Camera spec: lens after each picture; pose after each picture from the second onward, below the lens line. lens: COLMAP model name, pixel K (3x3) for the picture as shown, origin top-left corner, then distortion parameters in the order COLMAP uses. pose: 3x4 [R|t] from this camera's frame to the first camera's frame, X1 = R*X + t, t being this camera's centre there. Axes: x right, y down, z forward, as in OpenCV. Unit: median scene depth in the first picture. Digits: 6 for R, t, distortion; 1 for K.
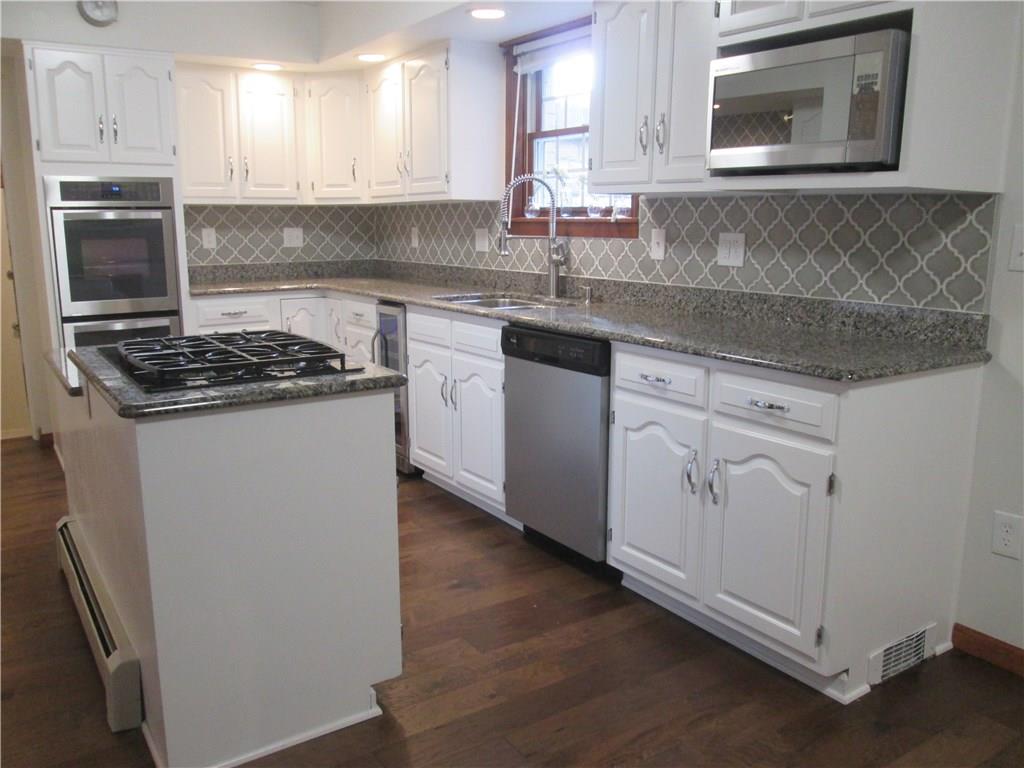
lens RADIAL K [[842.0, 0, 510.2], [0, 842.0, 380.8], [0, 0, 1]] dist [-0.026674, -0.002715]
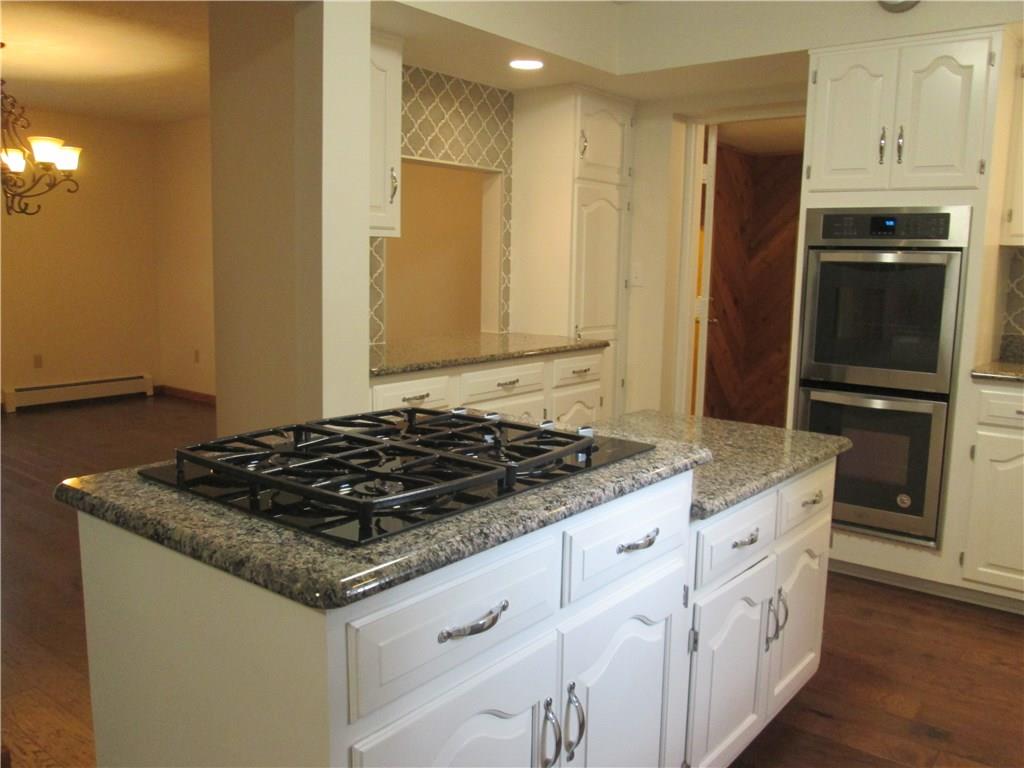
lens RADIAL K [[842.0, 0, 510.2], [0, 842.0, 380.8], [0, 0, 1]] dist [-0.026674, -0.002715]
pose [[0.299873, 0.145809, -0.942770, 0.439144], [-0.201205, 0.975687, 0.086901, -0.240797], [0.932520, 0.163631, 0.321919, 1.264367]]
